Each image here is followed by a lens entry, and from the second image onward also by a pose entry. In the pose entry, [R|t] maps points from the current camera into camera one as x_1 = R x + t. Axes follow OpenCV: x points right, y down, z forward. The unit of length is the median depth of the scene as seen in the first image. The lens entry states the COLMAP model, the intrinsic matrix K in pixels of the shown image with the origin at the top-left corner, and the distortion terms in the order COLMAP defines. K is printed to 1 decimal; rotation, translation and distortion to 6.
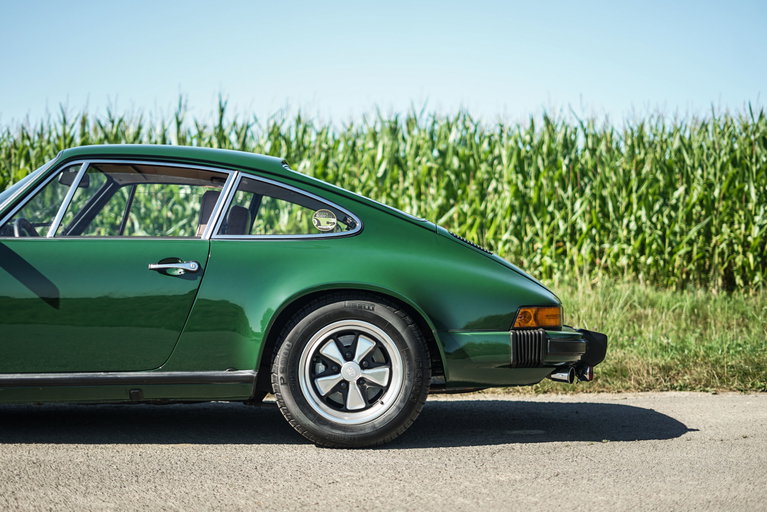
lens RADIAL K [[1154.4, 0, 385.7], [0, 1154.4, 257.5], [0, 0, 1]] dist [-0.024715, -0.102235]
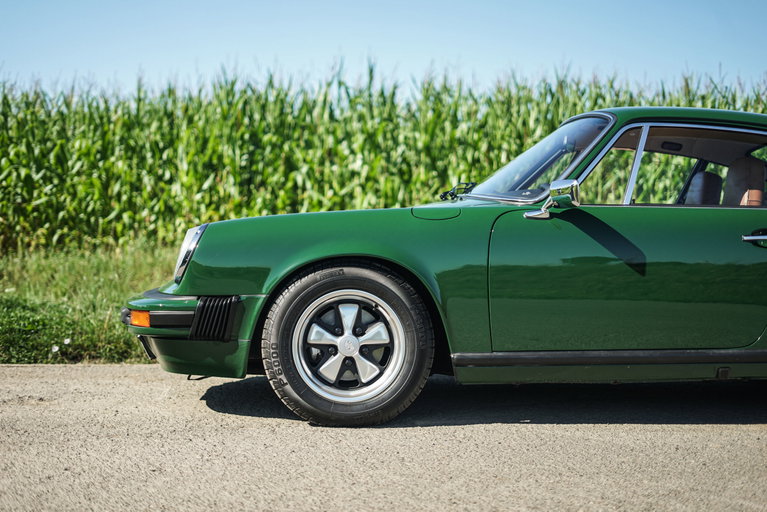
lens RADIAL K [[1154.4, 0, 385.7], [0, 1154.4, 257.5], [0, 0, 1]] dist [-0.024715, -0.102235]
pose [[0.999484, 0.007615, 0.031210, -0.496580], [-0.008973, 0.999008, 0.043616, -0.014188], [-0.030847, -0.043874, 0.998561, 0.064666]]
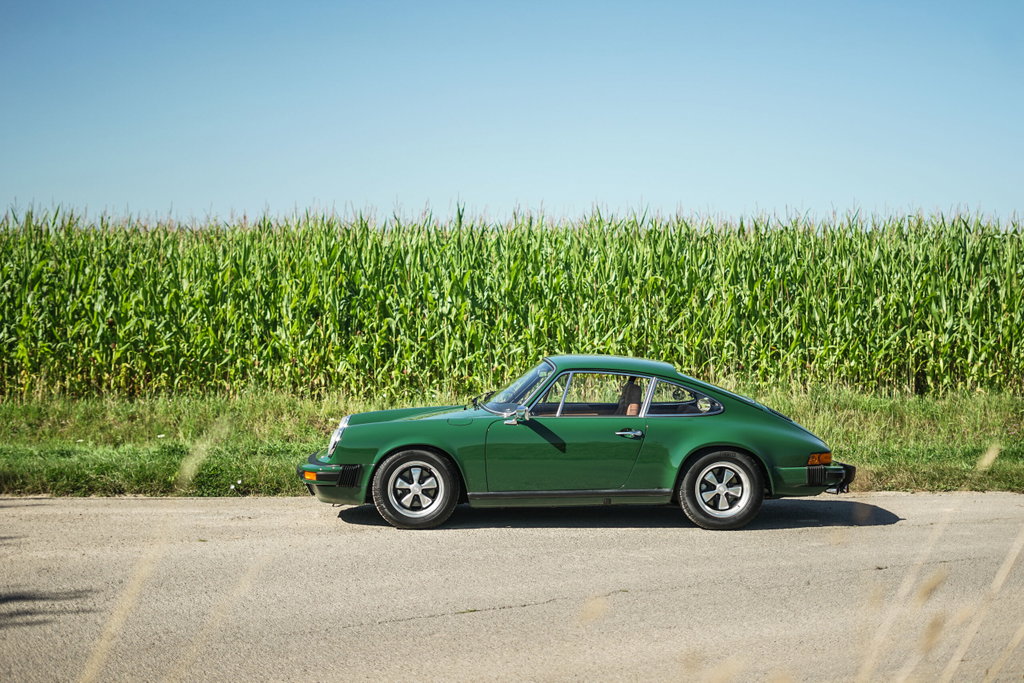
lens RADIAL K [[1541.2, 0, 514.9], [0, 1541.2, 343.5], [0, 0, 1]] dist [-0.024715, -0.102235]
pose [[0.999428, 0.002098, 0.033760, -0.426556], [-0.003595, 0.999010, 0.044352, -0.232534], [-0.033633, -0.044448, 0.998445, -1.384578]]
